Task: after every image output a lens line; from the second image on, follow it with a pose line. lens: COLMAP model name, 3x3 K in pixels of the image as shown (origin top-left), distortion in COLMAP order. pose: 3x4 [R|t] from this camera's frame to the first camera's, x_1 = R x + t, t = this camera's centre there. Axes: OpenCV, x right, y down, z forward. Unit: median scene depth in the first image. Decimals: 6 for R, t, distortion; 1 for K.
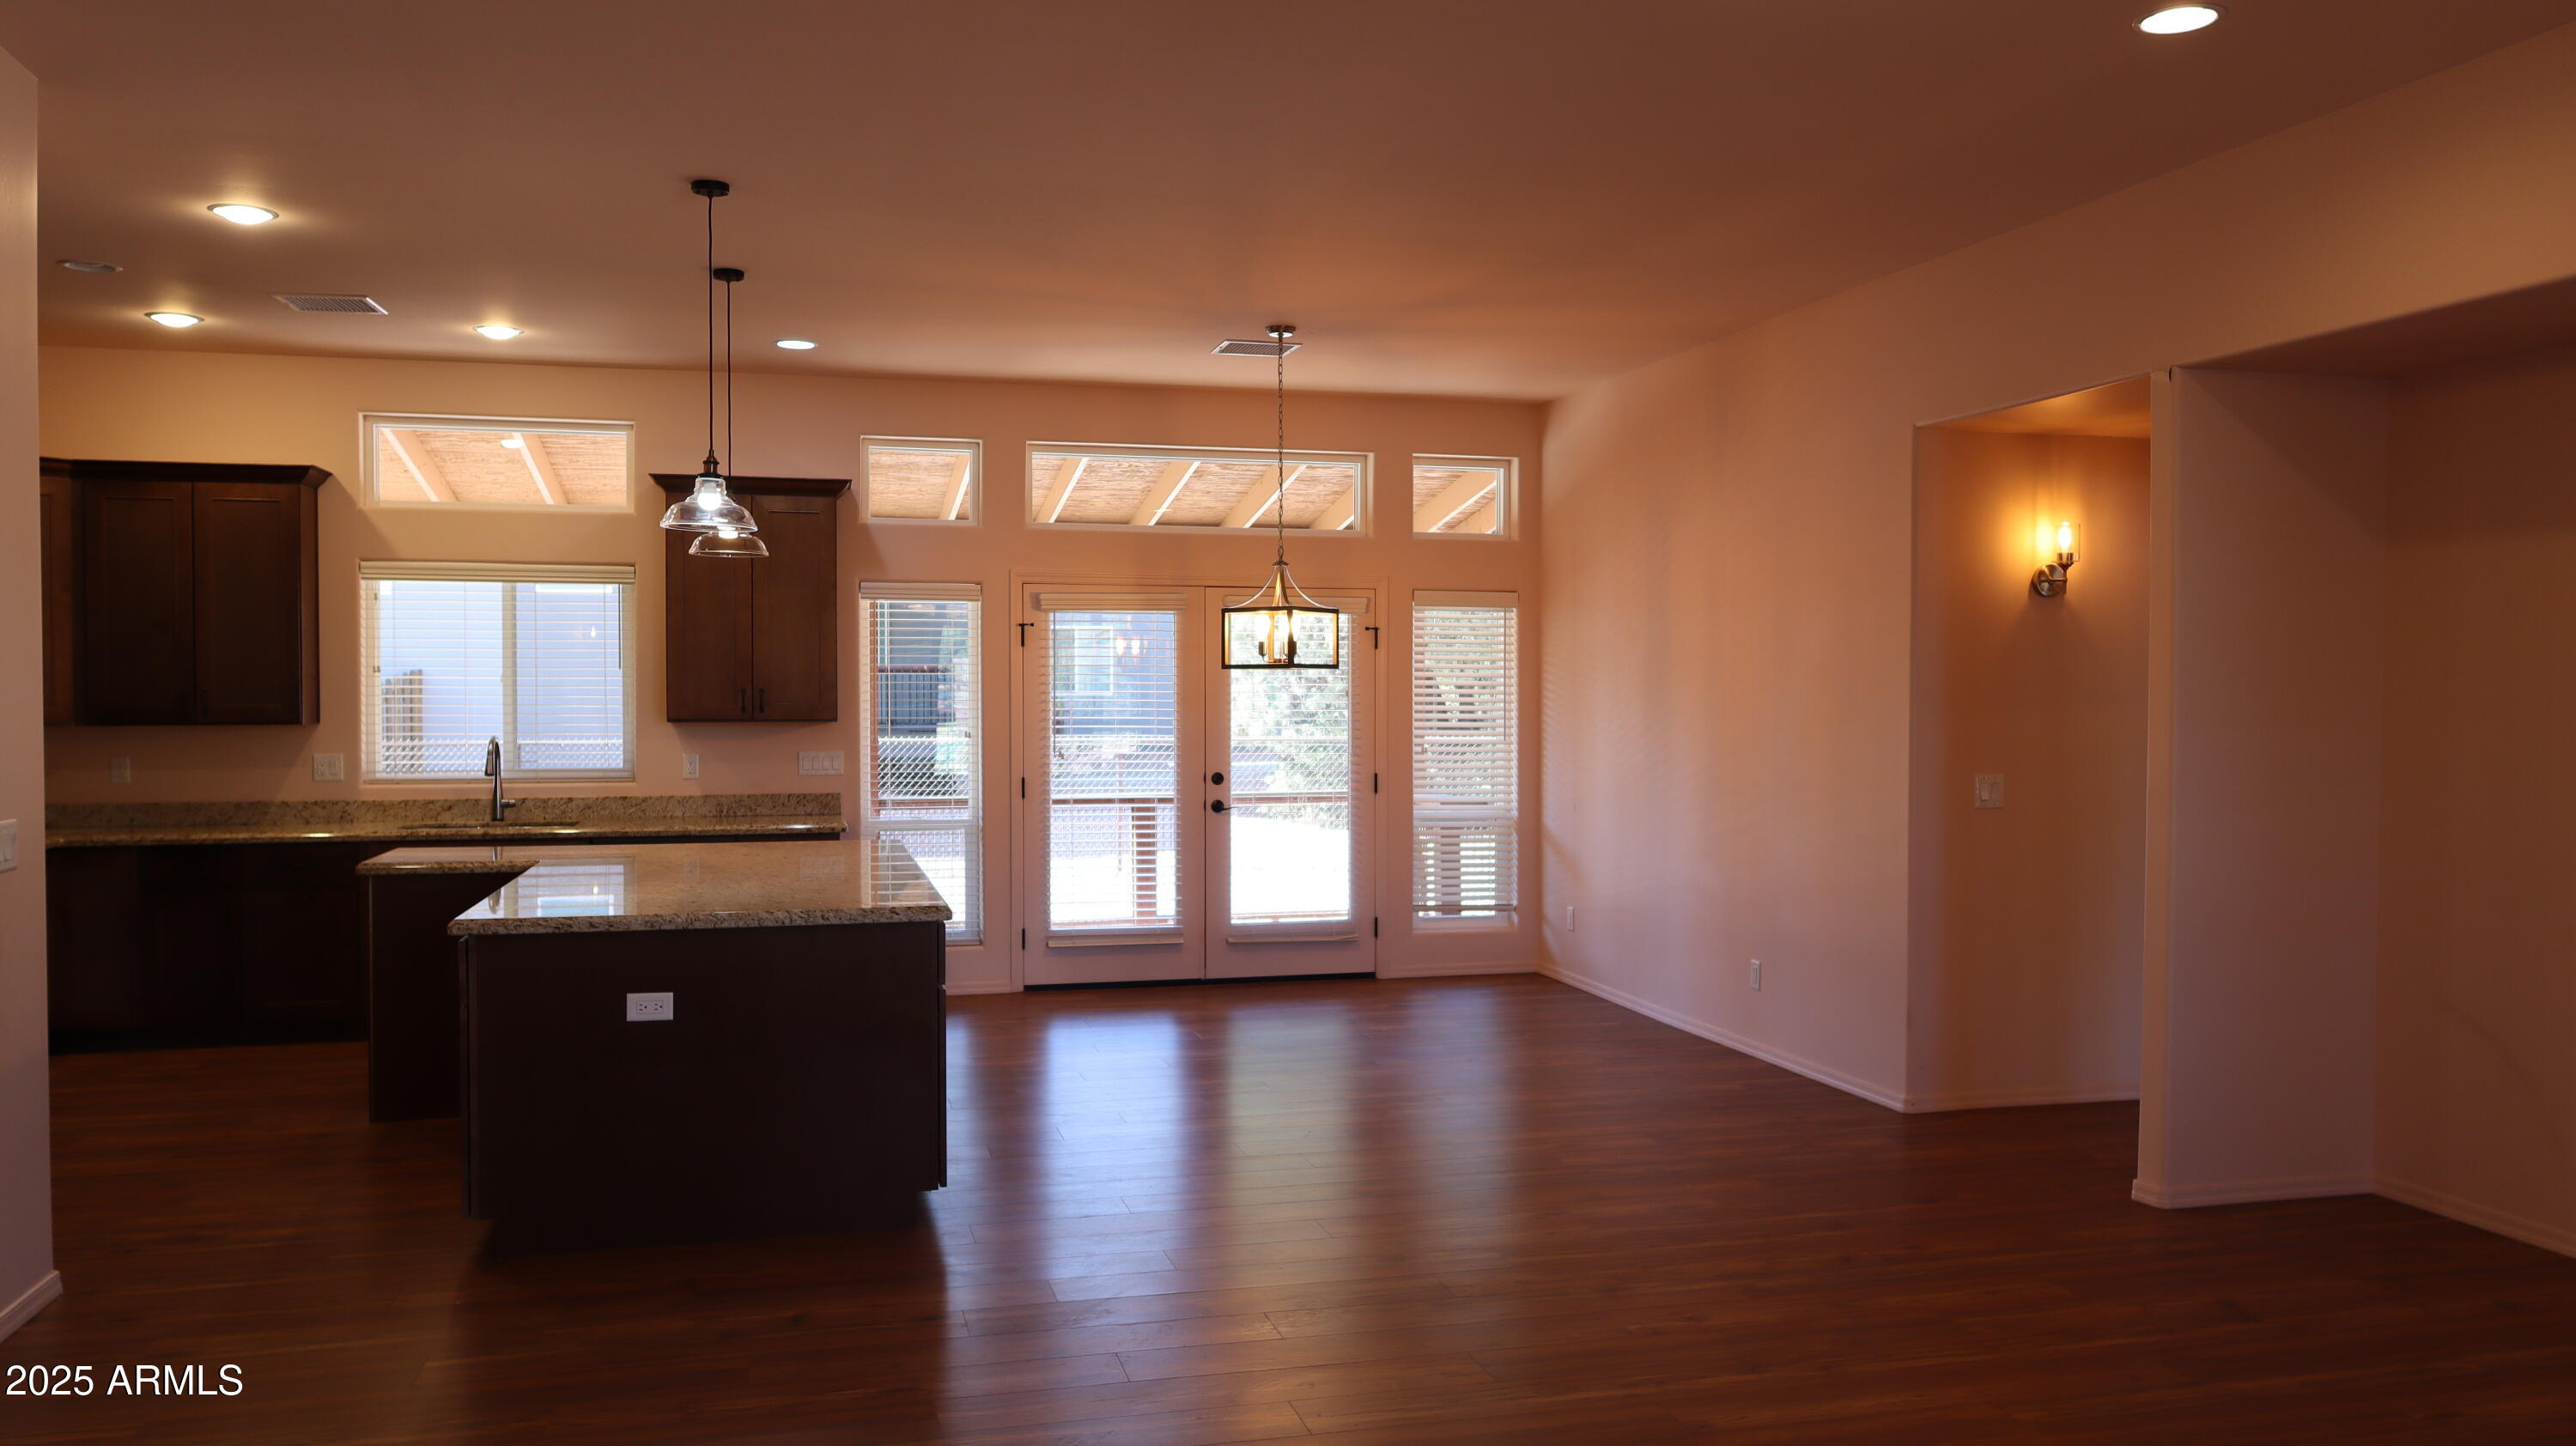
lens RADIAL K [[1902.7, 0, 1287.9], [0, 1902.7, 727.8], [0, 0, 1]] dist [0.001591, -0.010451]
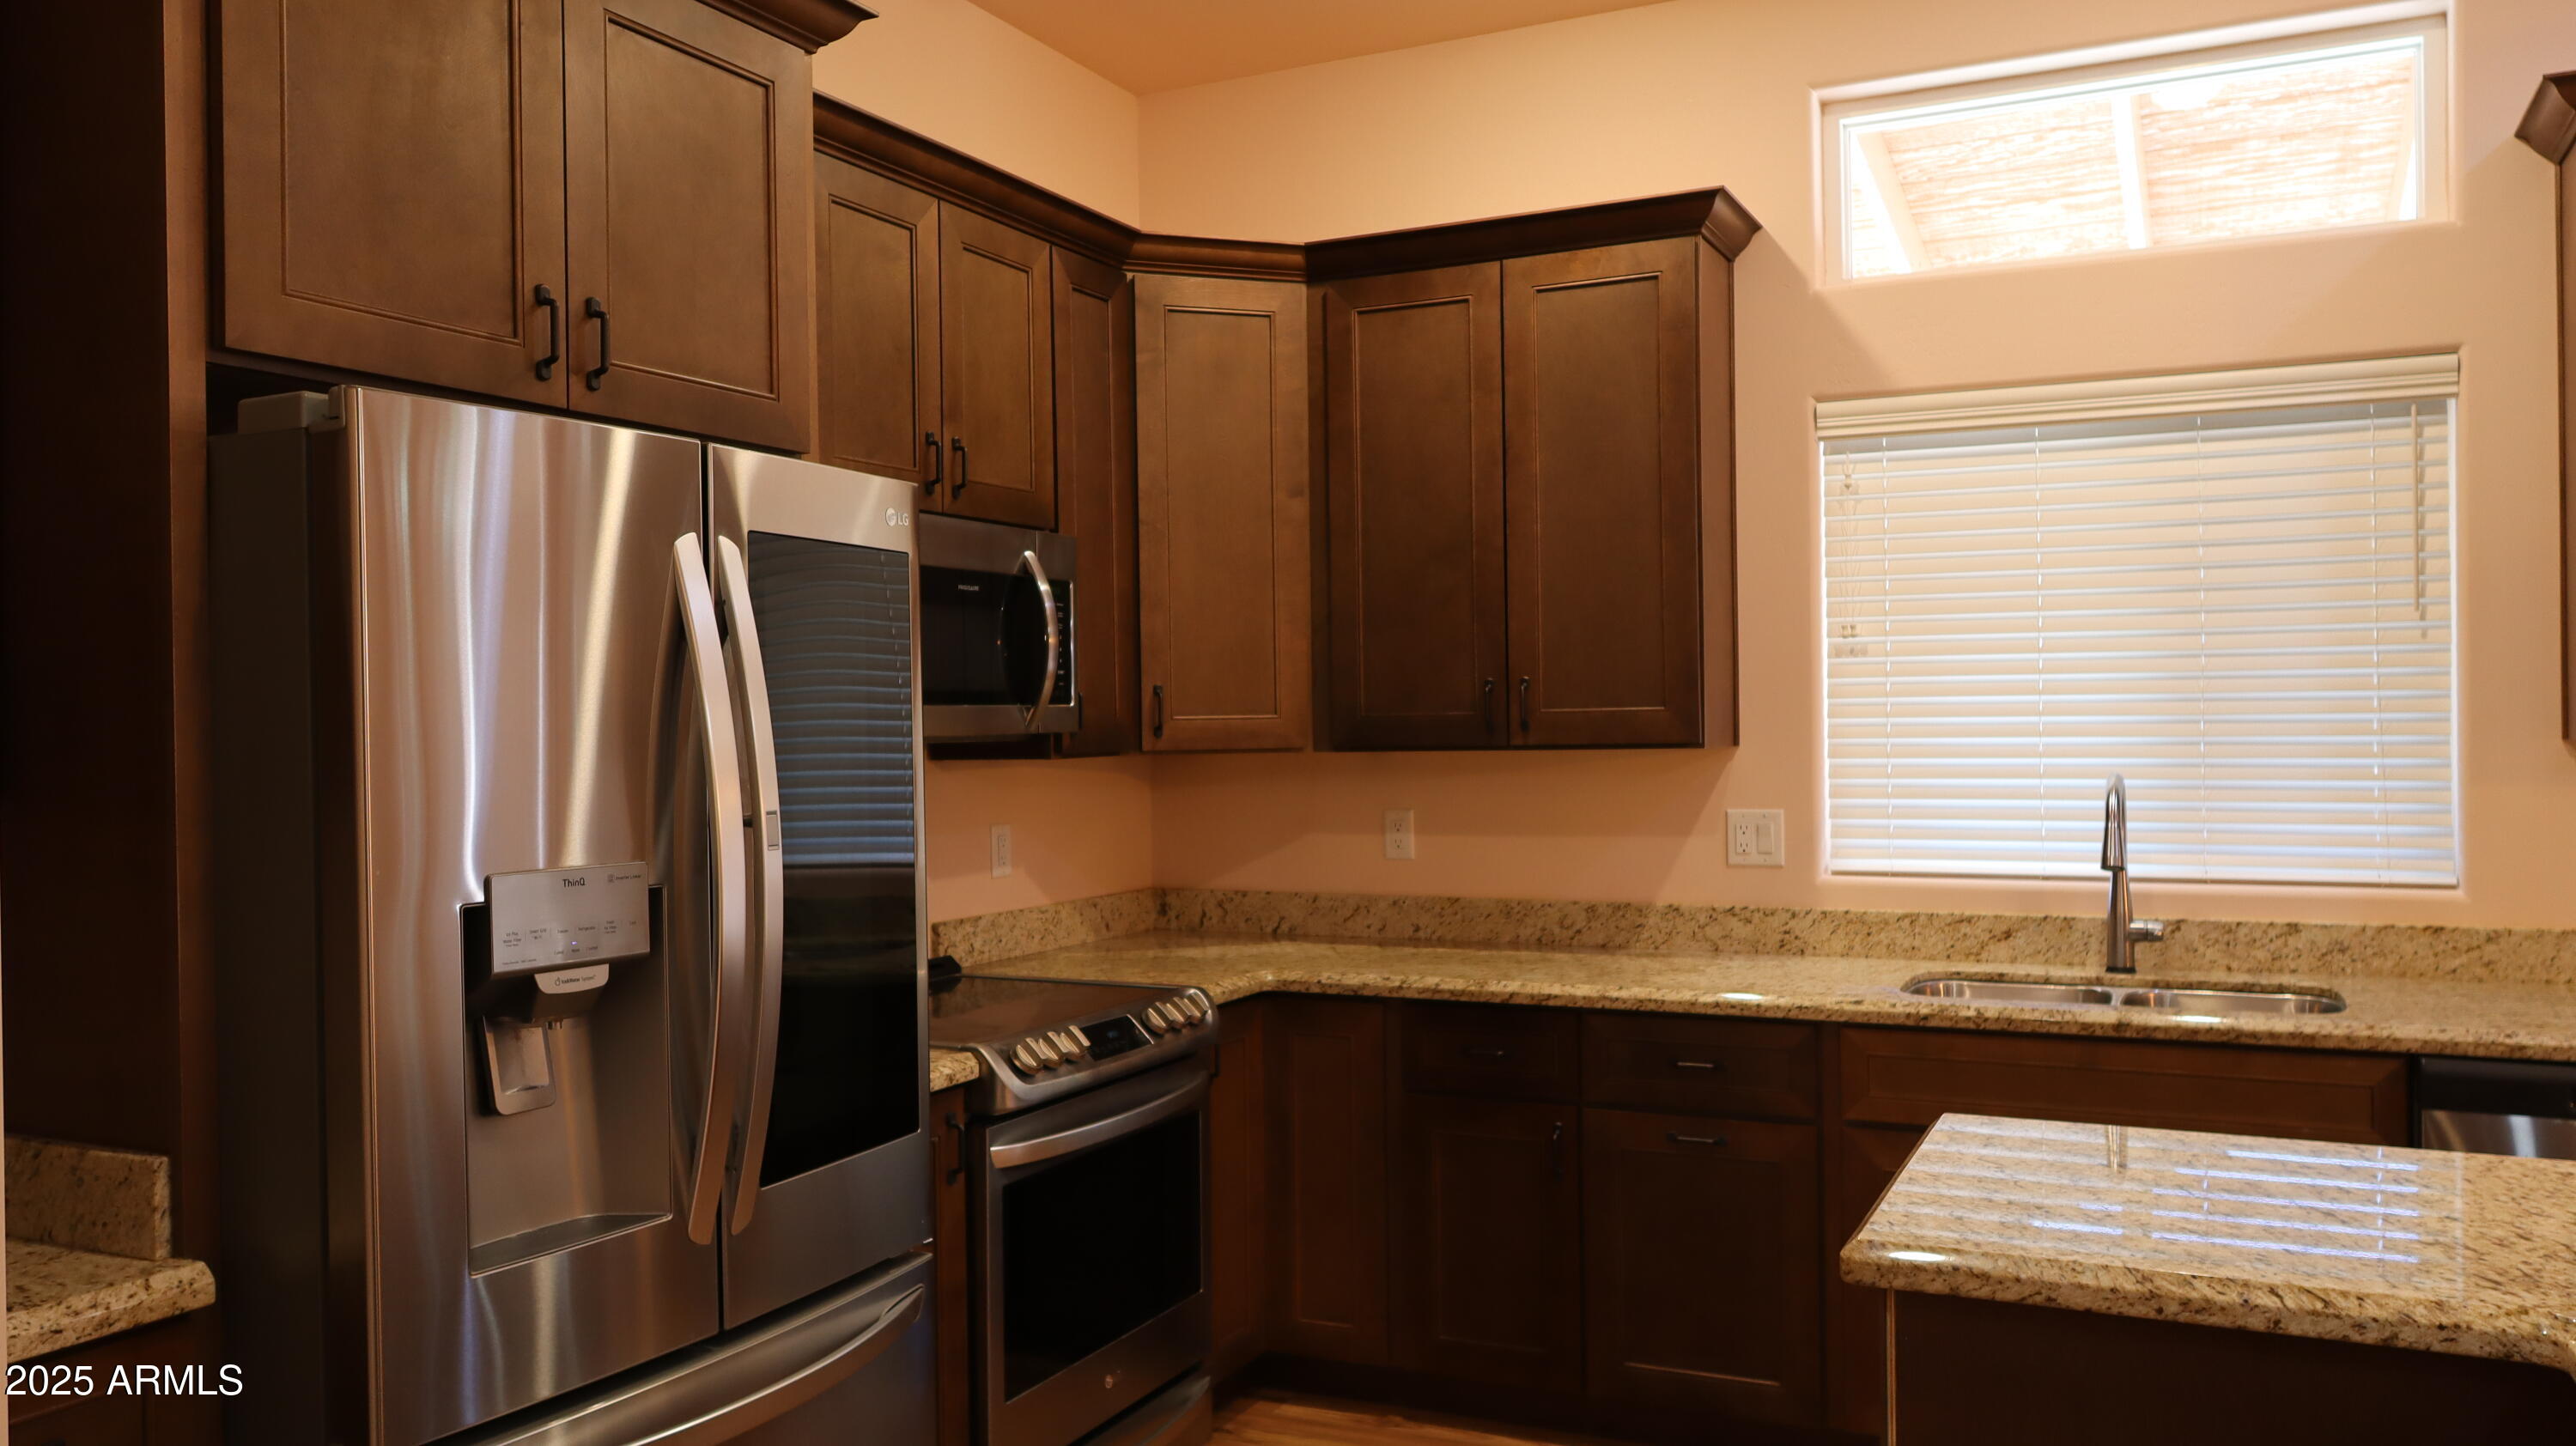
lens RADIAL K [[1902.7, 0, 1280.3], [0, 1902.7, 732.2], [0, 0, 1]] dist [0.001591, -0.010451]
pose [[0.755159, -0.007808, -0.655495, -0.276324], [0.001362, 0.999946, -0.010342, -0.000948], [0.655540, 0.006917, 0.755129, 0.550946]]
